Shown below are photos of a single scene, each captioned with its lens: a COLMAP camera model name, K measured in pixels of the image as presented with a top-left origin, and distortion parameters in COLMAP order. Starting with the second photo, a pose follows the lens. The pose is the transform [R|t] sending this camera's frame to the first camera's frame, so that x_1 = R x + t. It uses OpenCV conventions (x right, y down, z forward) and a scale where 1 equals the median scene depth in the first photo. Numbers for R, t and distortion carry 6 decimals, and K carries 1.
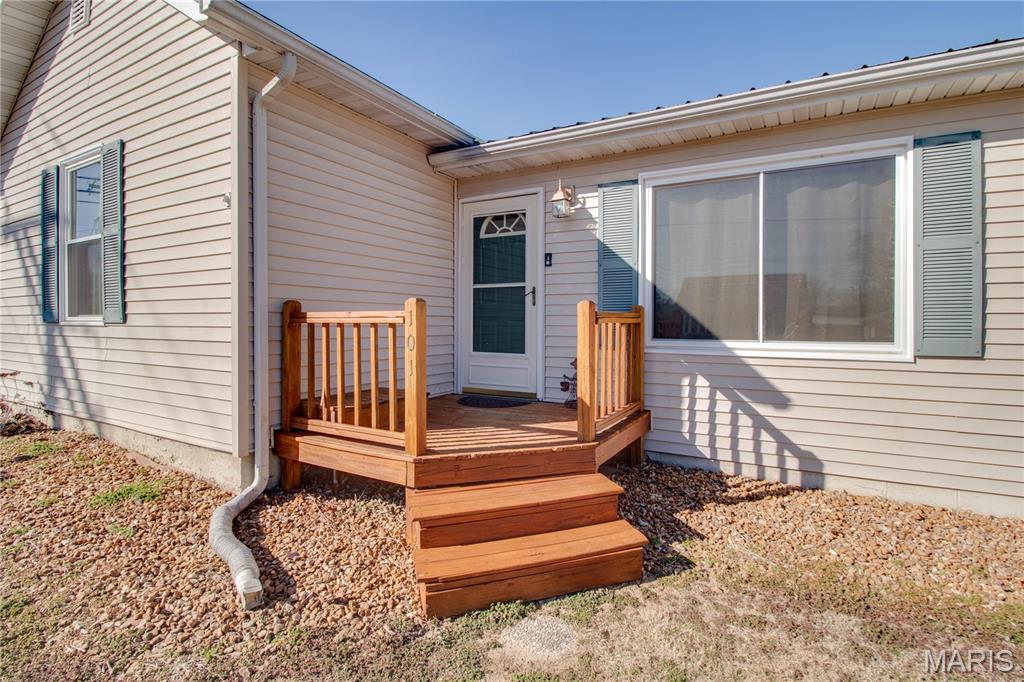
lens RADIAL K [[497.3, 0, 524.0], [0, 497.3, 328.3], [0, 0, 1]] dist [0.000121, -0.011181]
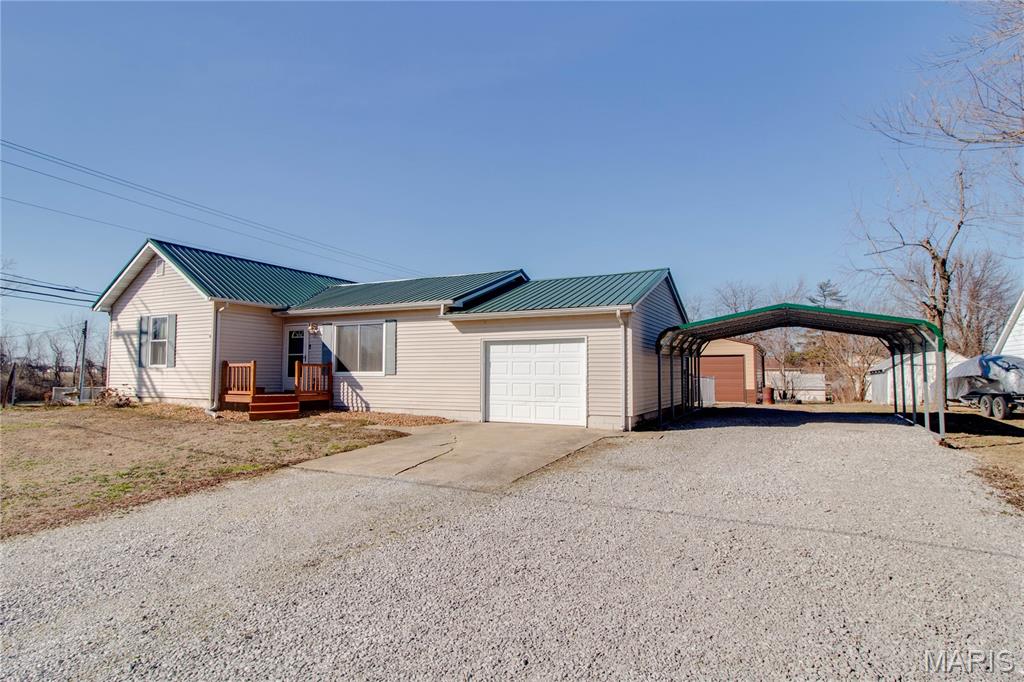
lens RADIAL K [[564.8, 0, 516.5], [0, 564.8, 332.4], [0, 0, 1]] dist [0.000746, -0.000361]
pose [[0.998531, 0.003054, 0.054098, 1.368501], [0.001597, 0.996318, -0.085722, 0.092999], [-0.054160, 0.085682, 0.994849, -3.086462]]
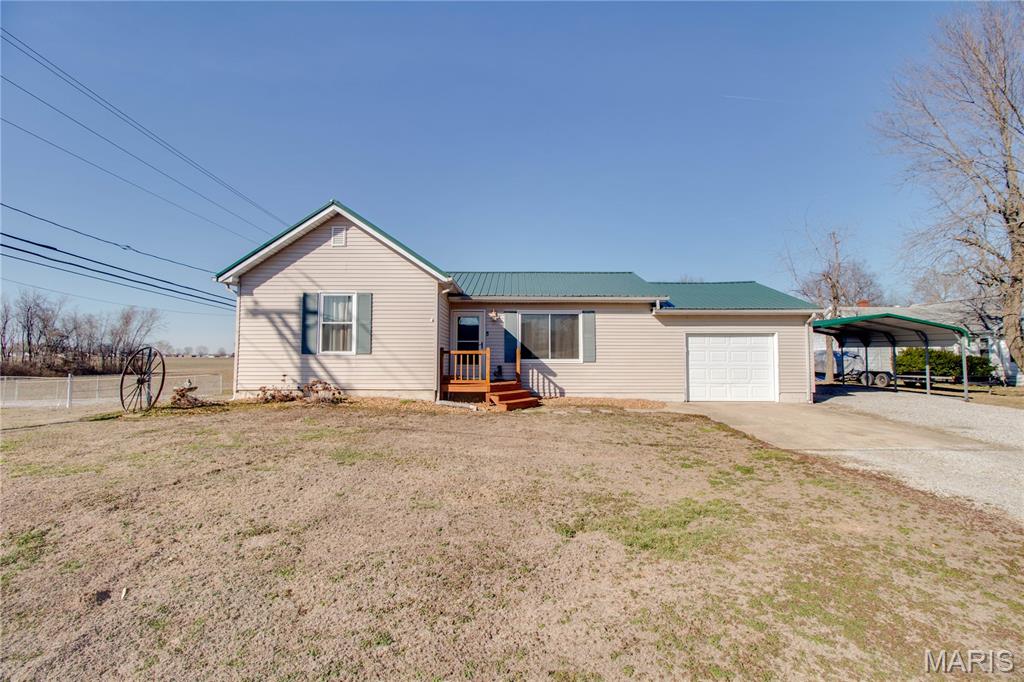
lens RADIAL K [[482.3, 0, 525.1], [0, 482.3, 328.5], [0, 0, 1]] dist [0.000392, -0.011897]
pose [[0.861833, 0.028648, 0.506382, -1.496246], [0.007619, 0.997560, -0.069403, 0.046215], [-0.507134, 0.063672, 0.859512, -1.996608]]
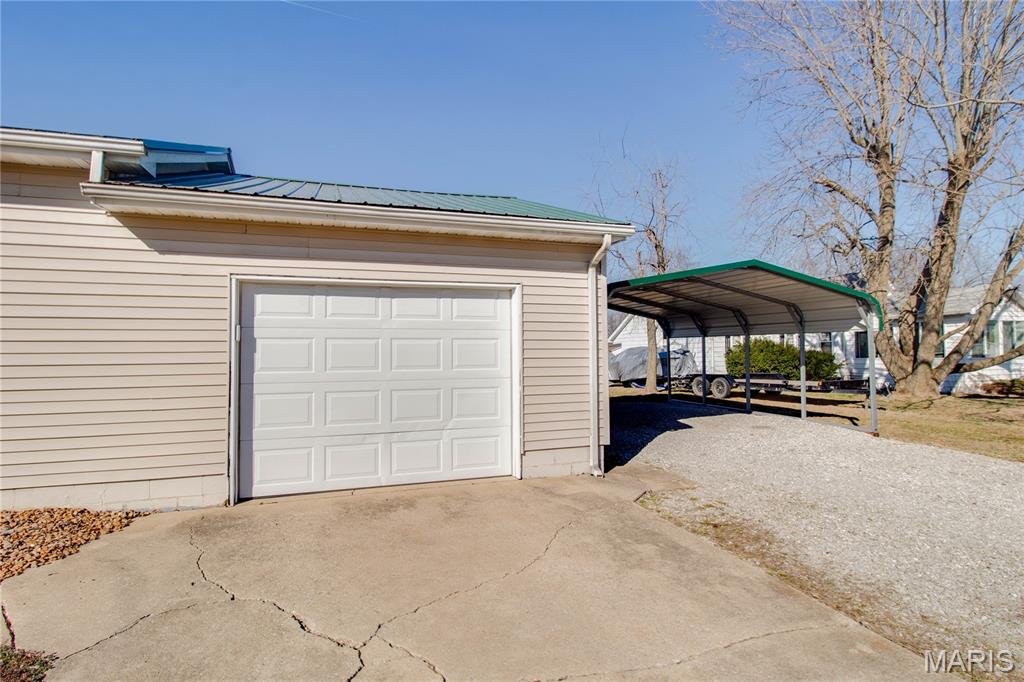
lens RADIAL K [[539.5, 0, 529.1], [0, 539.5, 336.9], [0, 0, 1]] dist [-0.002570, -0.000959]
pose [[0.649137, 0.016943, 0.760482, 0.845611], [0.022671, 0.998877, -0.041606, 0.039371], [-0.760333, 0.044248, 0.648024, -0.829202]]
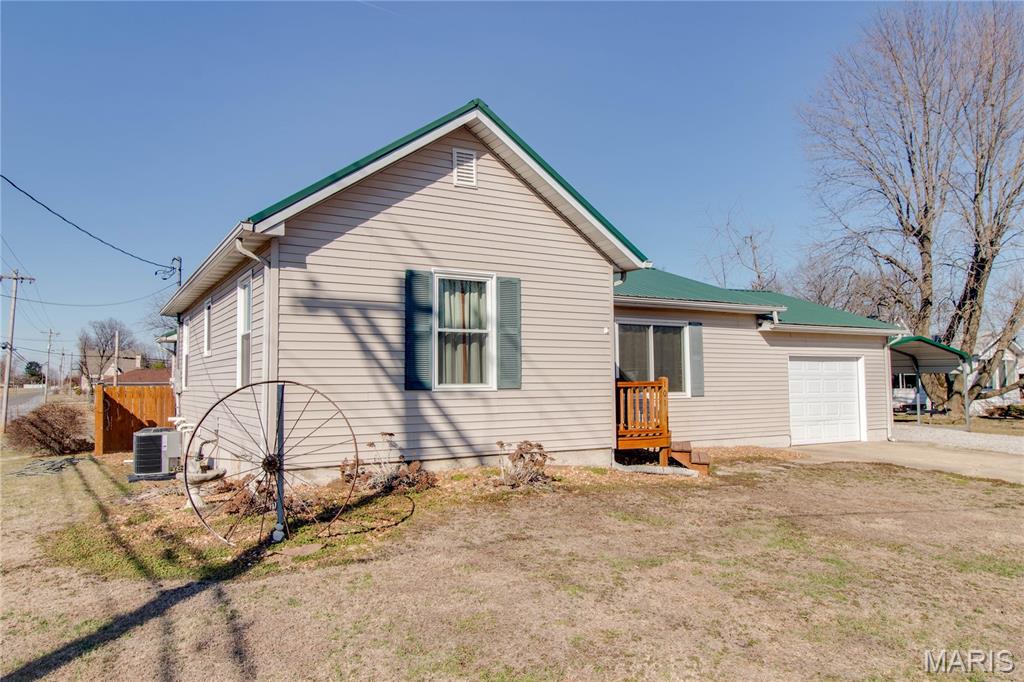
lens RADIAL K [[715.6, 0, 512.0], [0, 715.6, 341.0], [0, 0, 1]] dist [0.021434, 0.001348]
pose [[0.494387, 0.046200, 0.868013, -2.937453], [0.023014, 0.997541, -0.066202, -0.010475], [-0.868937, 0.052706, 0.492108, -0.158563]]
